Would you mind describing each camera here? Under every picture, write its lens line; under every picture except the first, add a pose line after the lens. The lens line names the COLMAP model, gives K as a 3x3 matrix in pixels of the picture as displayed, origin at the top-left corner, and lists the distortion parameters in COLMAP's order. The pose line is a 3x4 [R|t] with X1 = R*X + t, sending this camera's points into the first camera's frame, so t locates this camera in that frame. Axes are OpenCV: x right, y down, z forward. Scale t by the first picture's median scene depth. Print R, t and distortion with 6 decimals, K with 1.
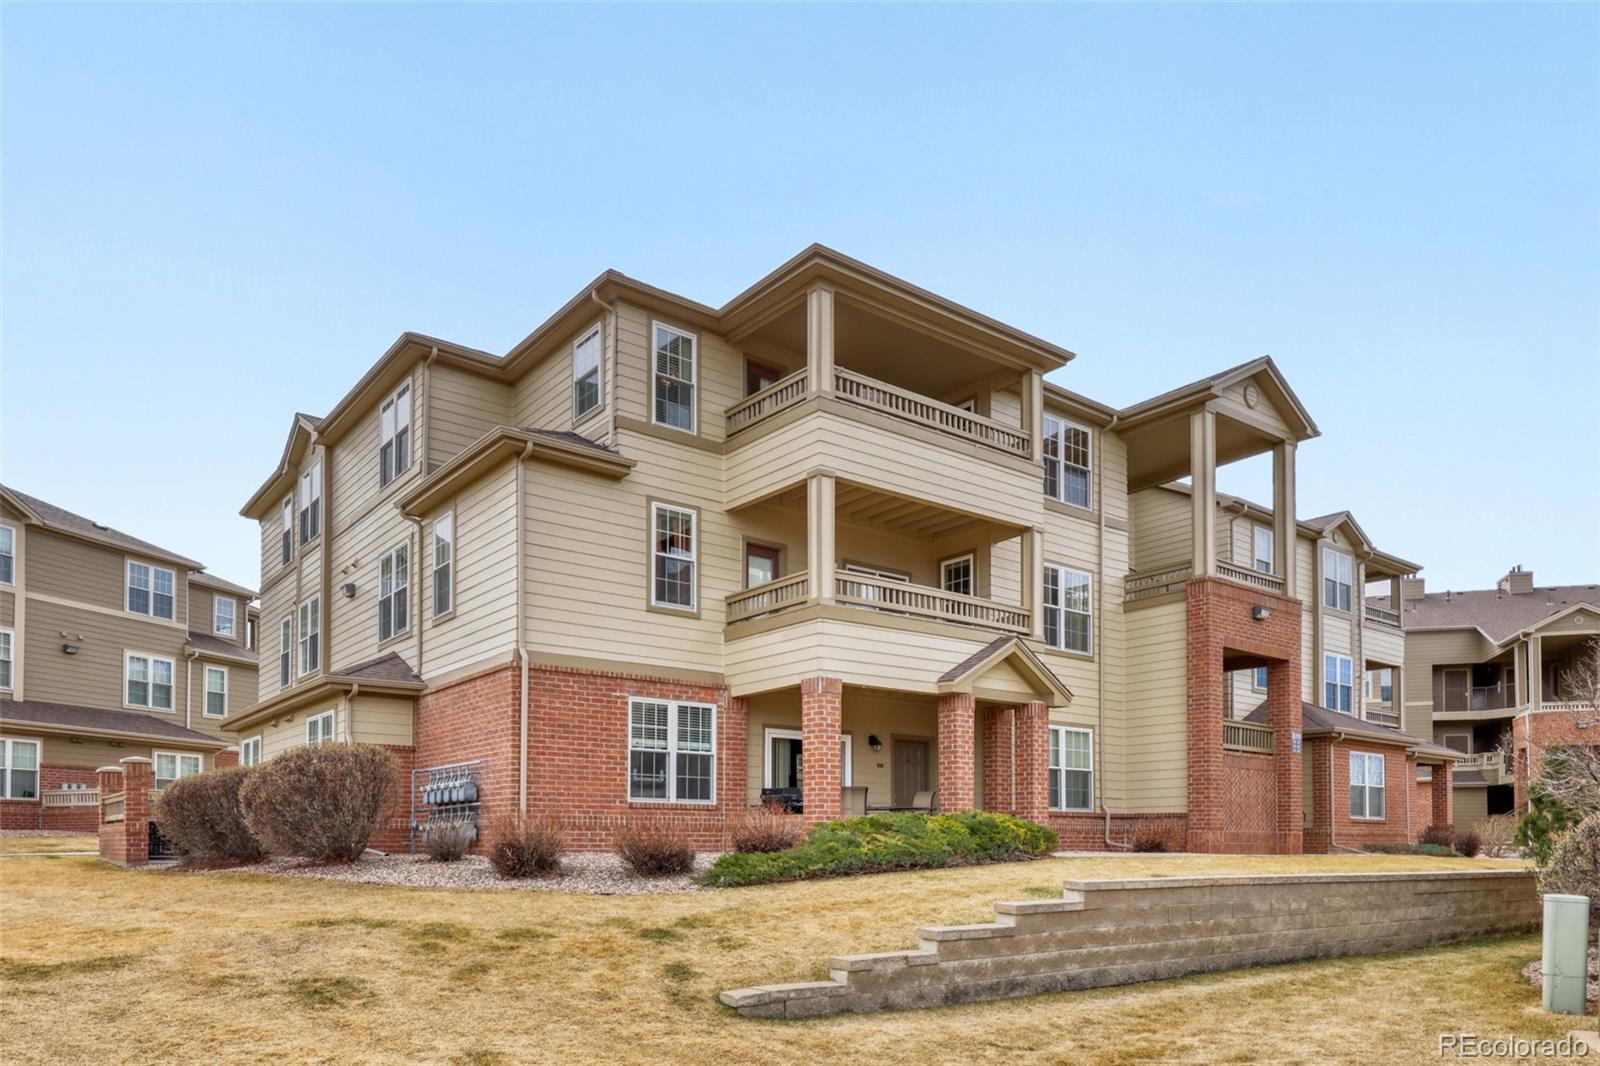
lens RADIAL K [[1109.1, 0, 836.3], [0, 1109.1, 698.1], [0, 0, 1]] dist [0.006389, 0.002101]
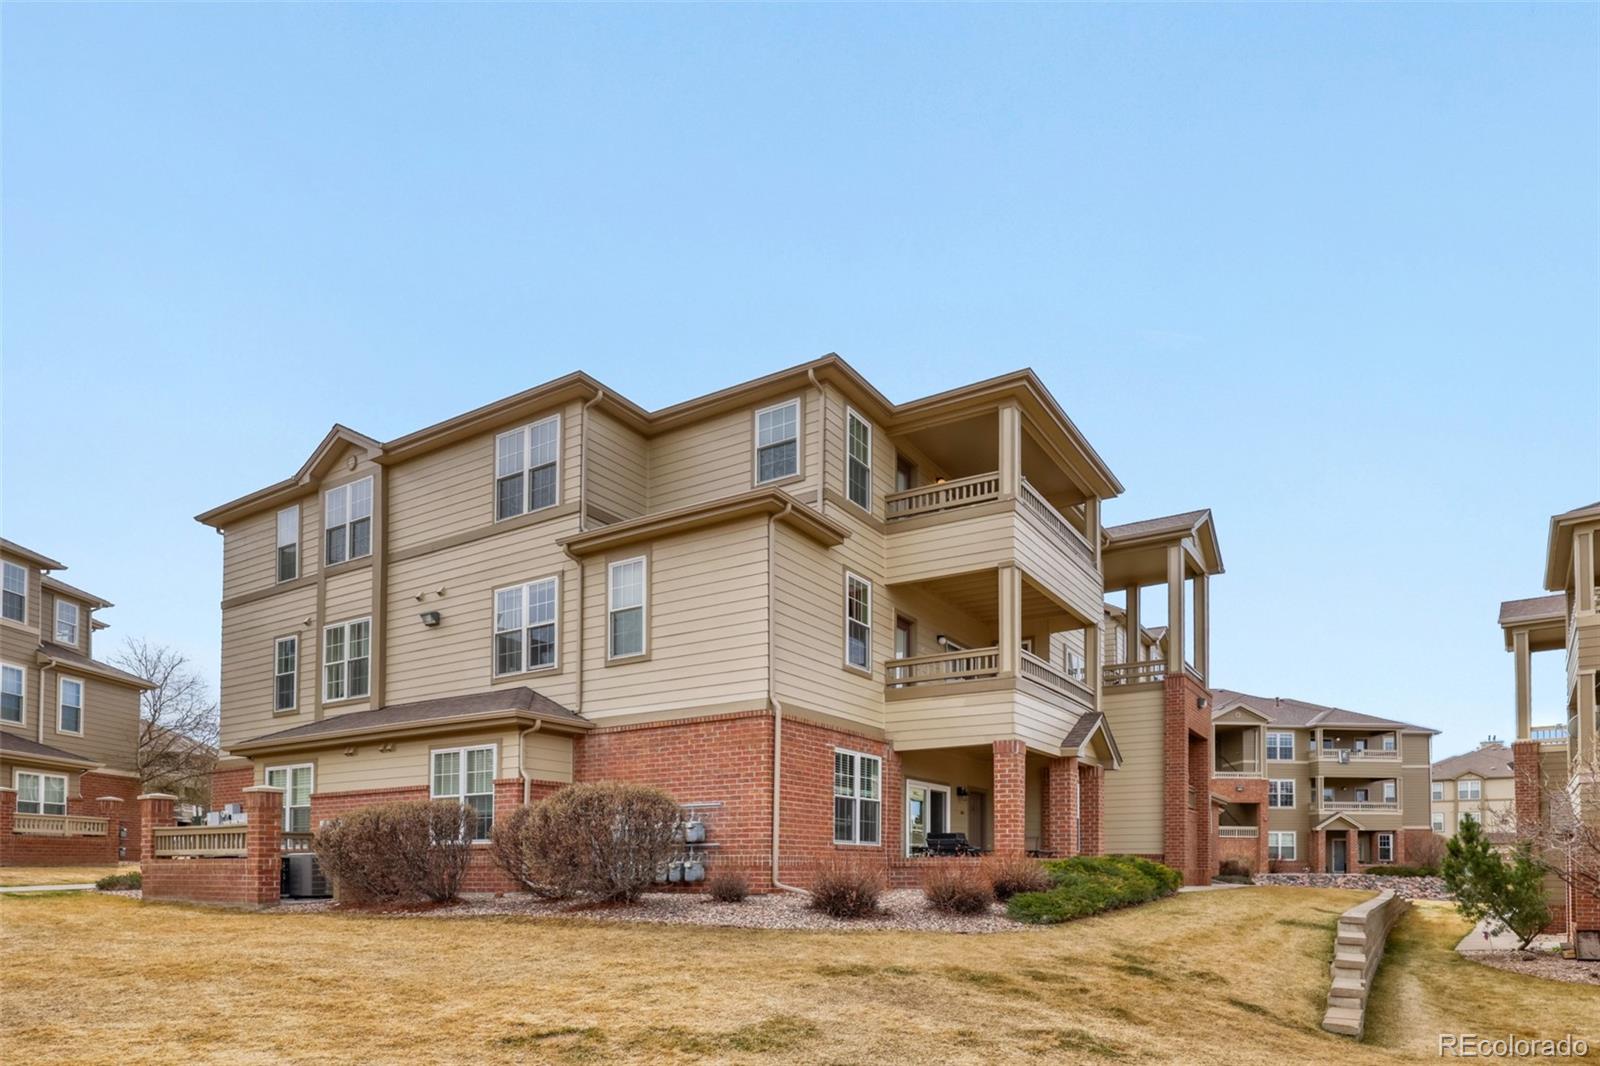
lens RADIAL K [[929.8, 0, 856.7], [0, 929.8, 748.6], [0, 0, 1]] dist [0.003305, 0.000551]
pose [[0.935116, 0.046850, 0.351231, -0.449550], [-0.048481, 0.998815, -0.004155, 0.002282], [-0.351010, -0.013143, 0.936280, 0.125158]]
